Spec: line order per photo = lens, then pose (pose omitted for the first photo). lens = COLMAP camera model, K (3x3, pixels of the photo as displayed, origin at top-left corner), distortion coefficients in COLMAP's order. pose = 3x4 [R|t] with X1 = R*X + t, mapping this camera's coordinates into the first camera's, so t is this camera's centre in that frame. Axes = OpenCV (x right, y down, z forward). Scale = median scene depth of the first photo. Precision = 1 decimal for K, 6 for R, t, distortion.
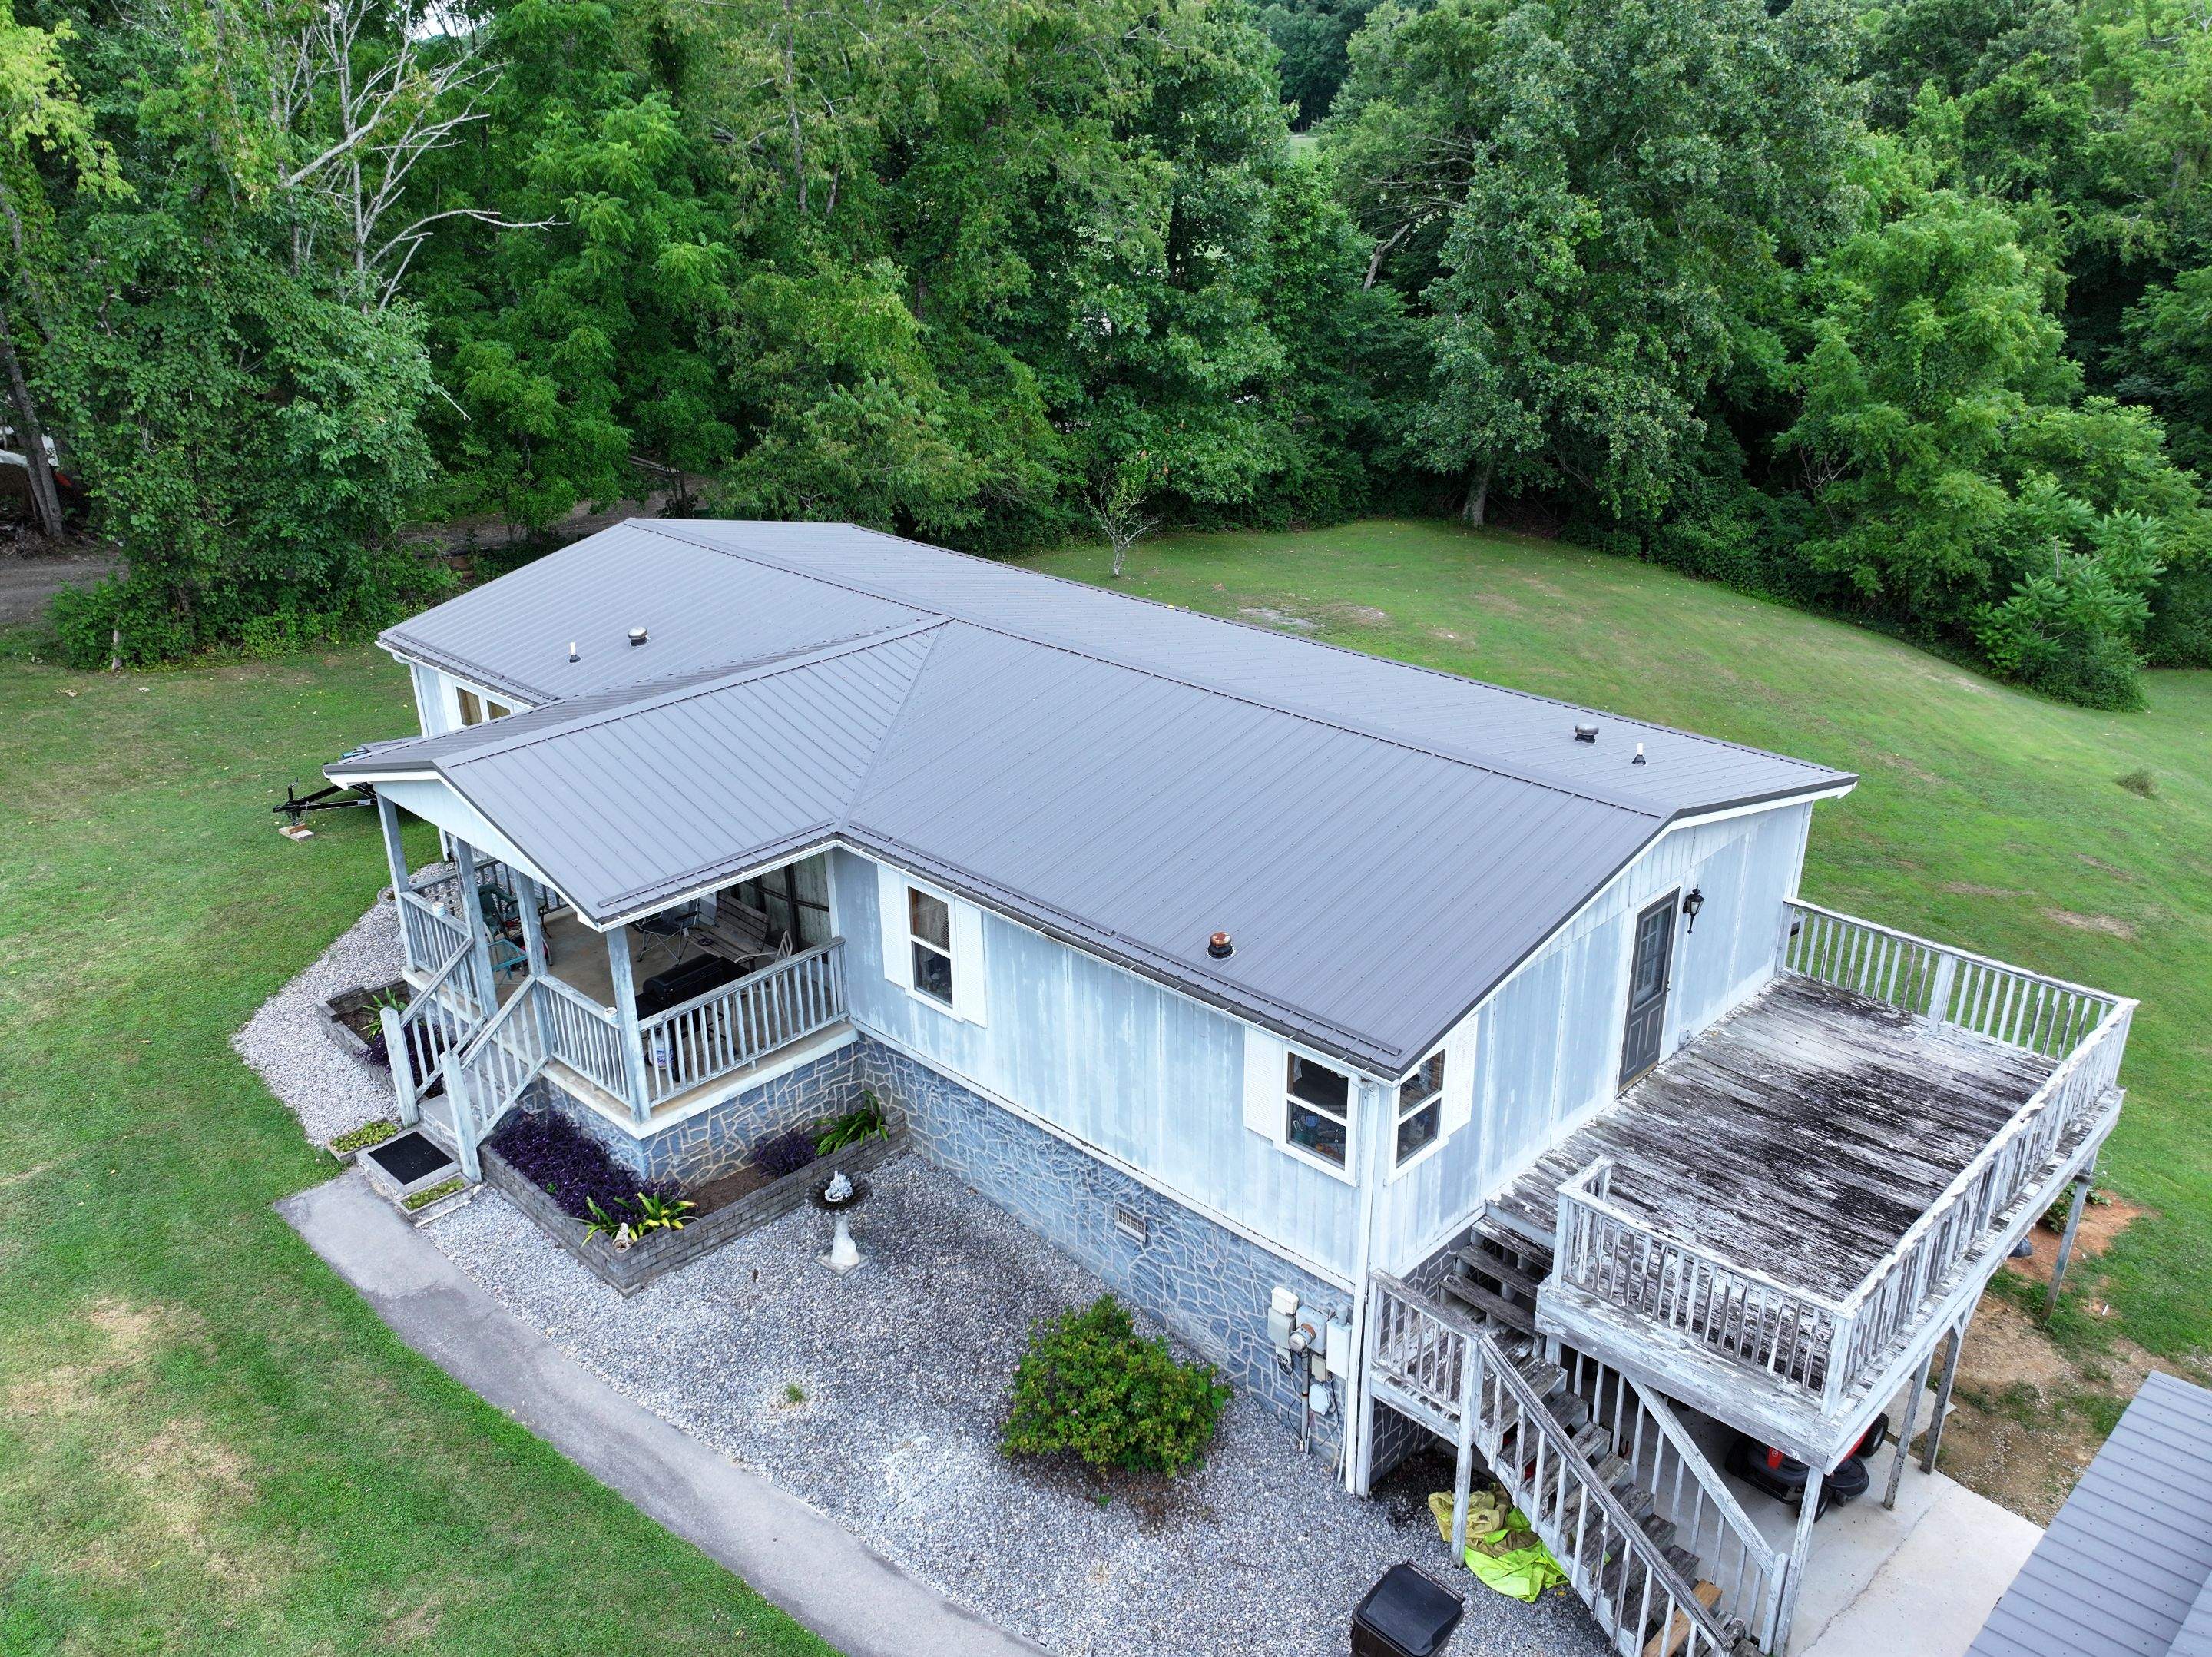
lens RADIAL K [[1780.1, 0, 1101.2], [0, 1780.1, 837.8], [0, 0, 1]] dist [0.002091, 0.009120]
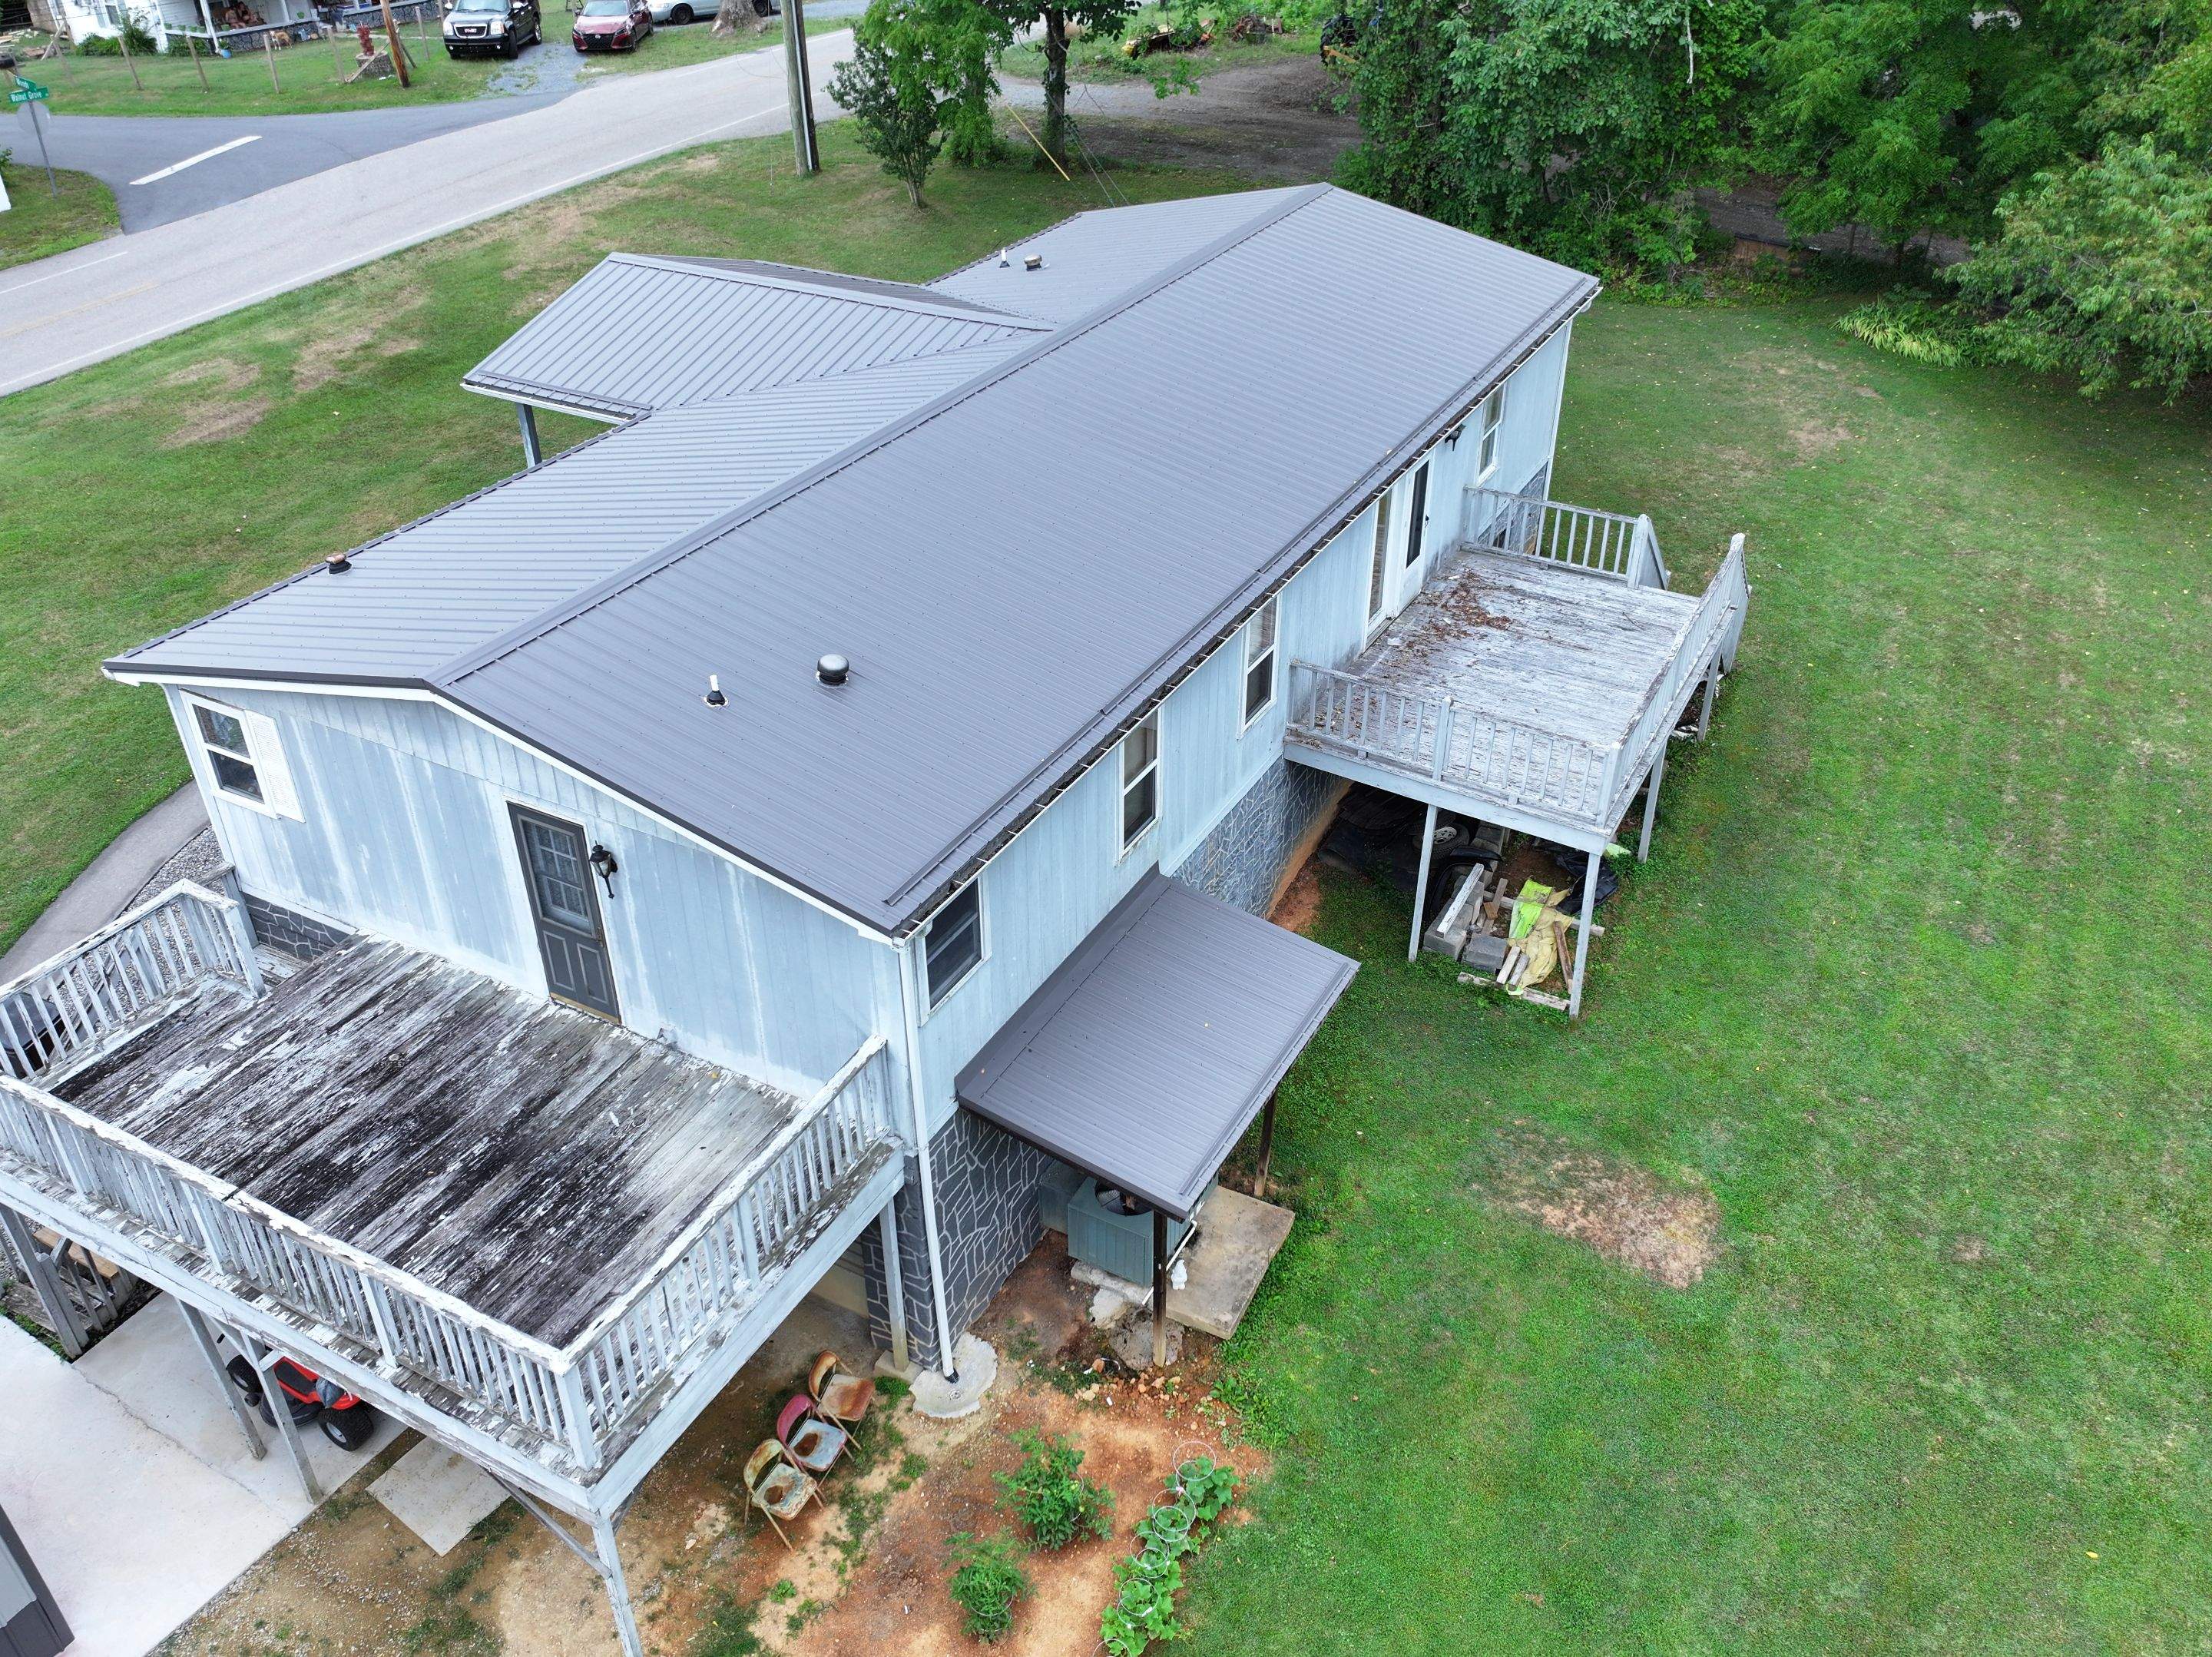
lens RADIAL K [[1780.1, 0, 1097.9], [0, 1780.1, 834.3], [0, 0, 1]] dist [0.002091, 0.009120]
pose [[0.265821, 0.539134, -0.799171, 0.805947], [-0.379916, 0.820492, 0.427149, -0.312979], [0.886004, 0.190072, 0.422930, 0.680299]]
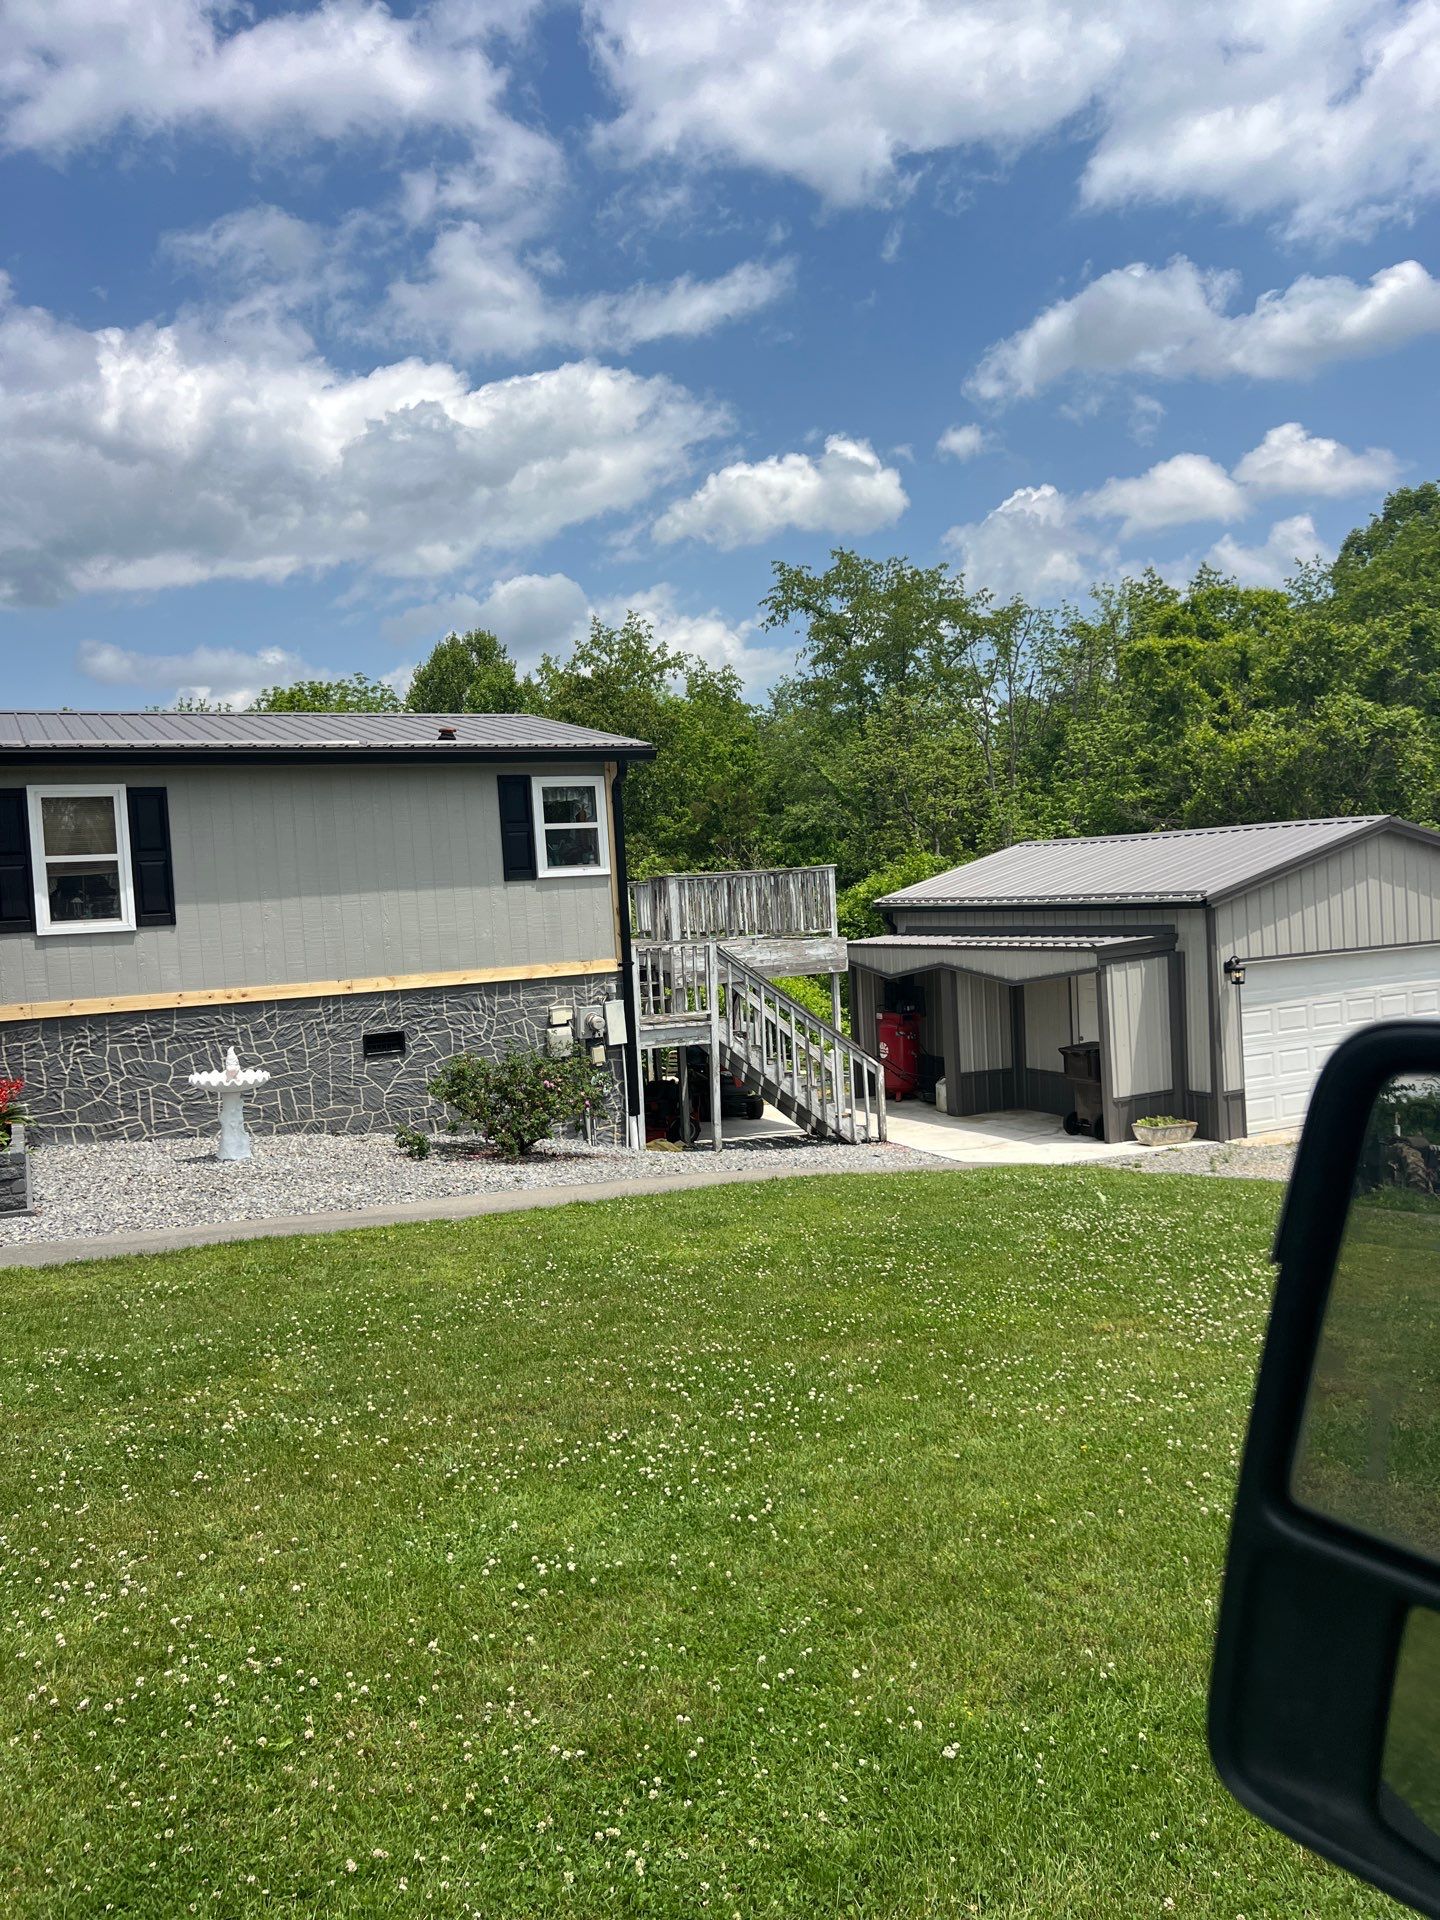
lens RADIAL K [[1488.3, 0, 732.9], [0, 1488.3, 896.8], [0, 0, 1]] dist [0.052842, -0.055711]
pose [[0.317691, -0.007688, 0.948163, -0.601109], [0.423097, 0.896047, -0.134497, 0.269282], [-0.848564, 0.443893, 0.287919, 0.400646]]
